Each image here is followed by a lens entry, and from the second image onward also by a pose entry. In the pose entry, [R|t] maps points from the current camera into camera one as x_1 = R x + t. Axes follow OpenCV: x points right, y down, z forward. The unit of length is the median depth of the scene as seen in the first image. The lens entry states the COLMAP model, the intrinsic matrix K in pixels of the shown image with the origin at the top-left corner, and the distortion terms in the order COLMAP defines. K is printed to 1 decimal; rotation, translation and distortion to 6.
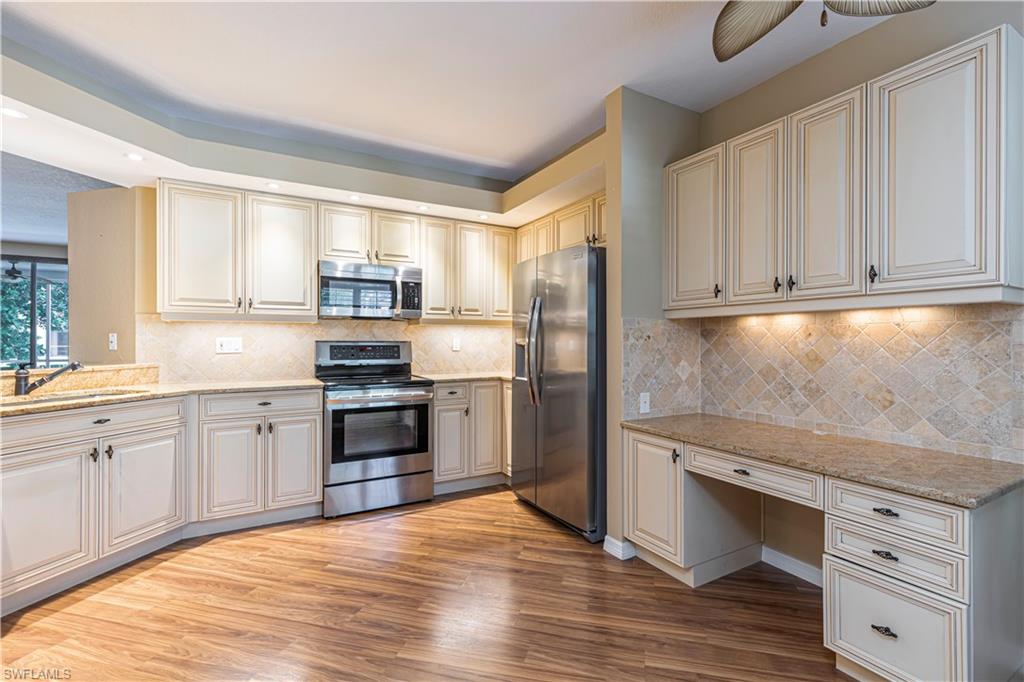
lens RADIAL K [[458.9, 0, 519.5], [0, 458.9, 340.2], [0, 0, 1]] dist [0.015042, -0.001776]
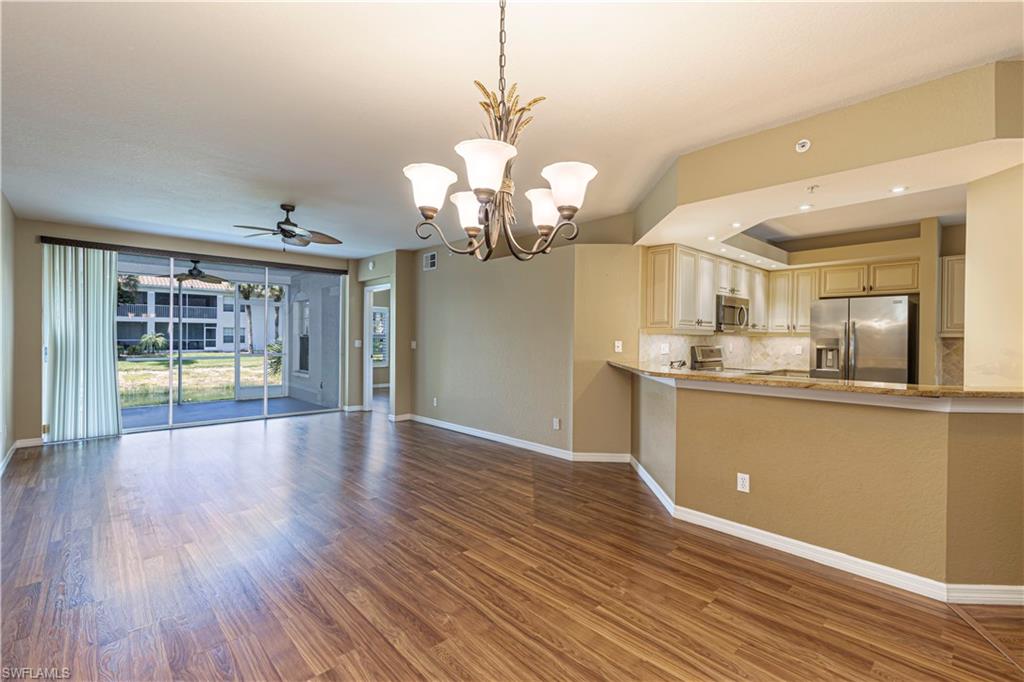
lens RADIAL K [[458.9, 0, 511.2], [0, 458.9, 335.9], [0, 0, 1]] dist [0.015042, -0.001776]
pose [[0.977044, 0.011219, 0.212743, -1.560989], [-0.011341, 0.999935, -0.000648, -0.026164], [-0.212737, -0.001779, 0.977108, -0.404651]]
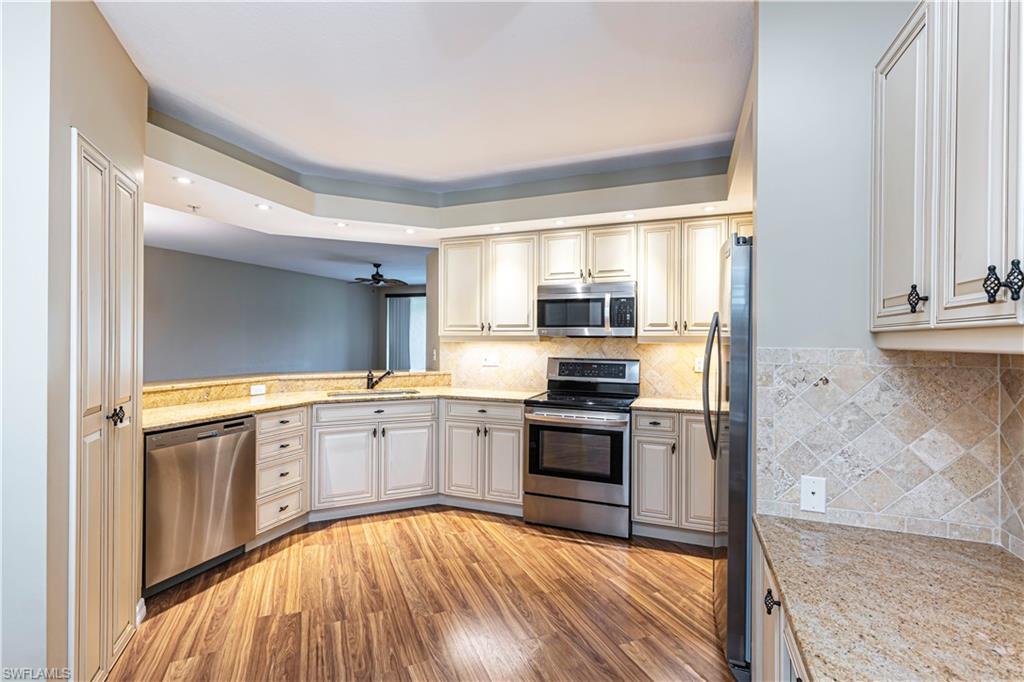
lens RADIAL K [[458.9, 0, 511.7], [0, 458.9, 340.5], [0, 0, 1]] dist [0.015042, -0.001776]
pose [[0.633700, 0.004465, -0.773566, 0.398952], [-0.005767, 0.999983, 0.001048, -0.046011], [0.773558, 0.003797, 0.633715, 0.275406]]
